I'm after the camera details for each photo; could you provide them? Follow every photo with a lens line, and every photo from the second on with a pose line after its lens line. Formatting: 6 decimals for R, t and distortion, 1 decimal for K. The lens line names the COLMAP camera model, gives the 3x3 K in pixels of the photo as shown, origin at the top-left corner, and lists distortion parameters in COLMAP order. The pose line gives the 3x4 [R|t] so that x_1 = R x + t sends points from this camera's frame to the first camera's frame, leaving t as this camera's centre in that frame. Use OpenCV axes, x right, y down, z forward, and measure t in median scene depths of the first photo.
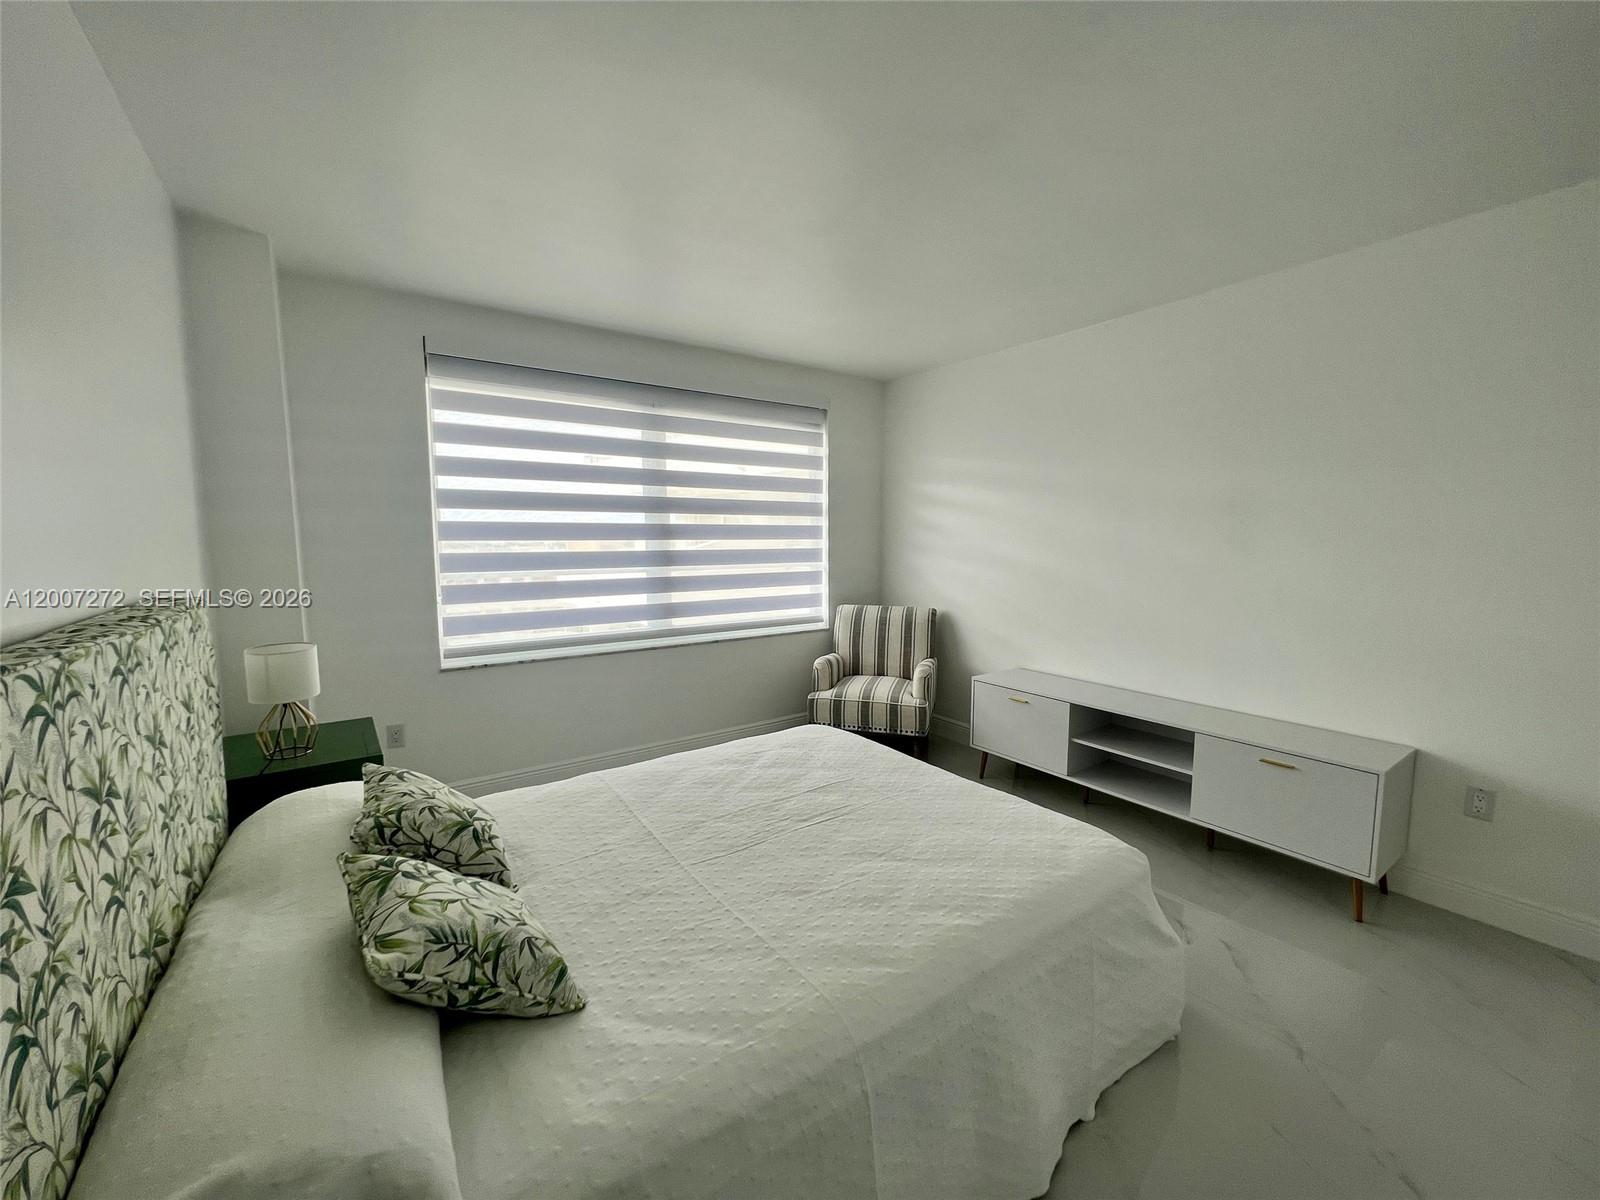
lens RADIAL K [[639.0, 0, 801.2], [0, 639.0, 597.5], [0, 0, 1]] dist [-0.001242, 0.000463]
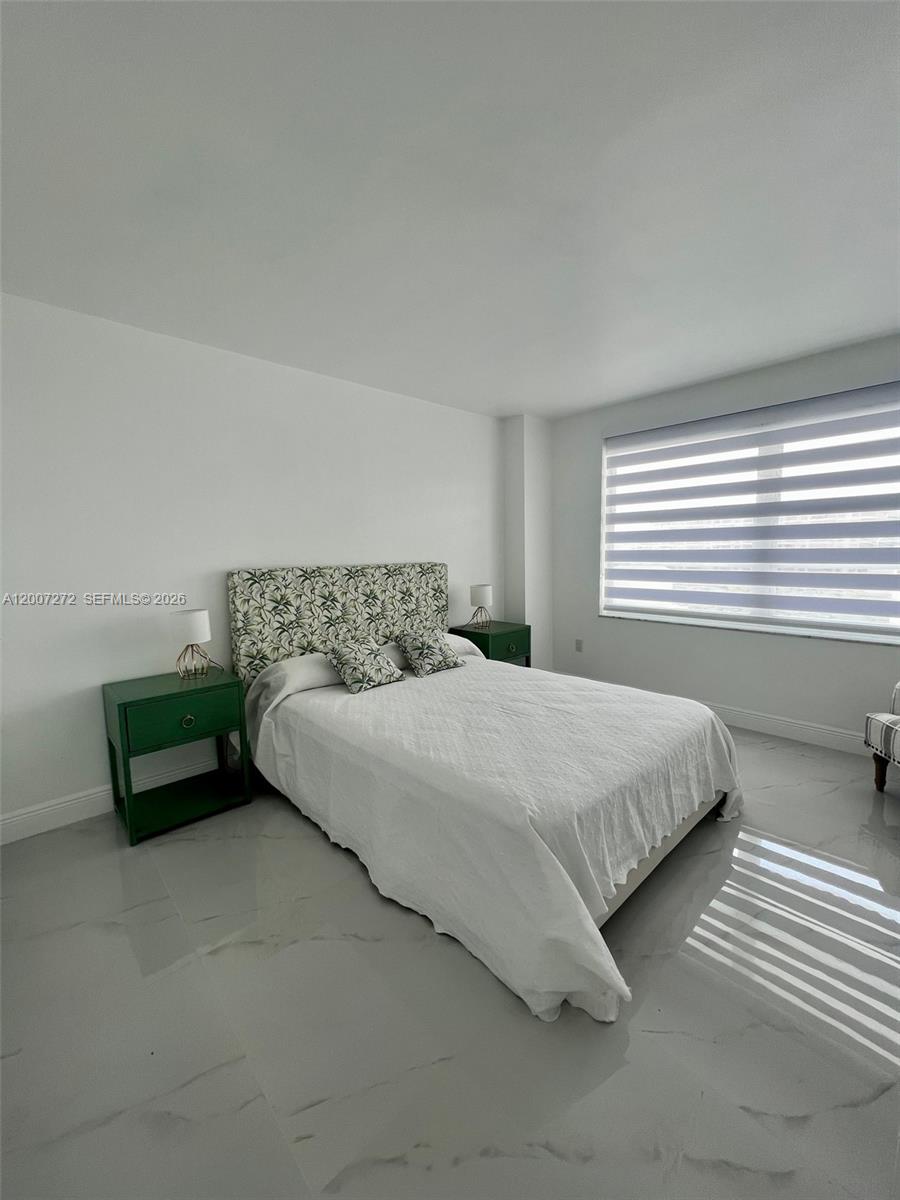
lens RADIAL K [[479.2, 0, 453.0], [0, 479.2, 599.4], [0, 0, 1]] dist [-0.001242, 0.000463]
pose [[0.141567, 0.101302, -0.984732, 0.696994], [-0.078849, 0.992744, 0.090791, -0.021045], [0.986783, 0.064792, 0.148528, 0.391991]]
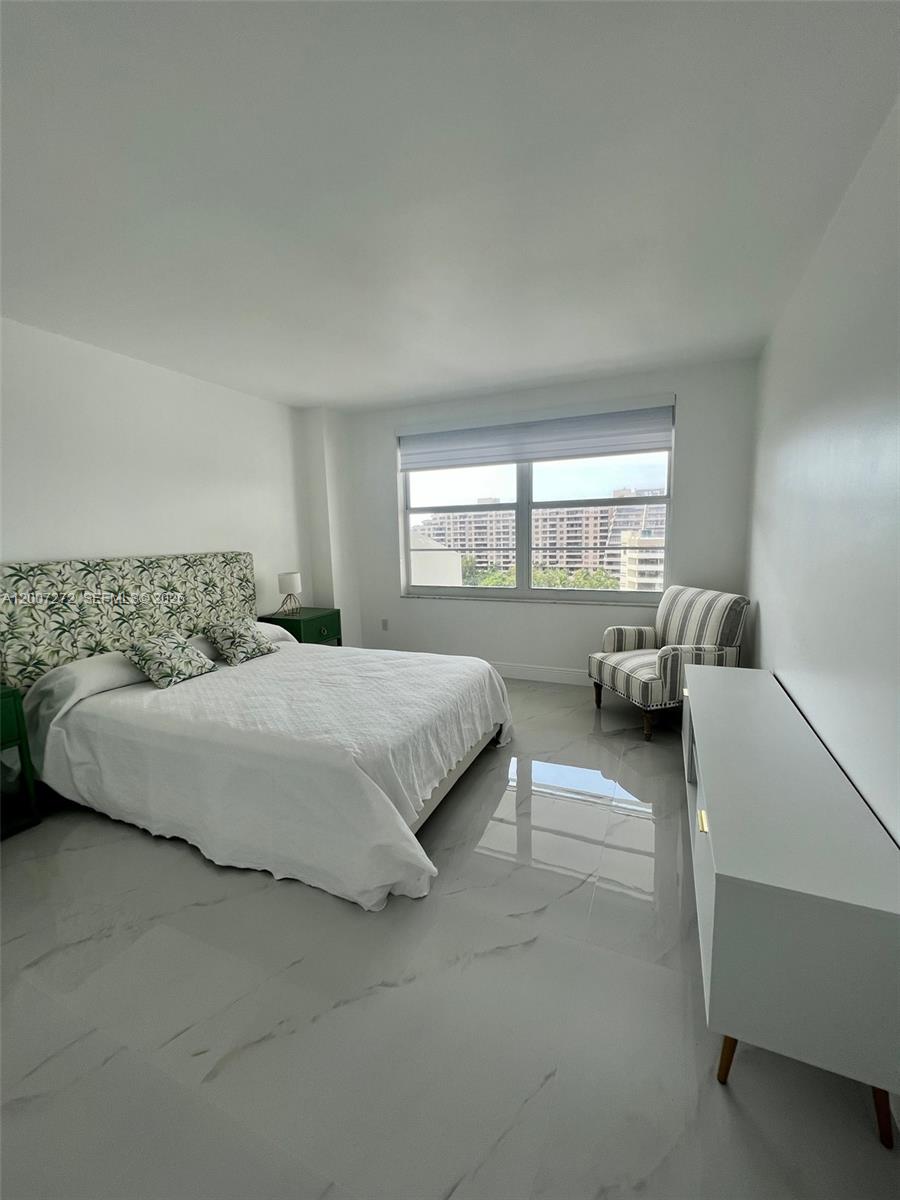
lens RADIAL K [[479.2, 0, 453.0], [0, 479.2, 599.4], [0, 0, 1]] dist [-0.001242, 0.000463]
pose [[0.521309, 0.108527, -0.846439, 0.793148], [-0.060845, 0.994083, 0.089984, -0.021991], [0.851196, 0.004592, 0.524827, 0.349018]]
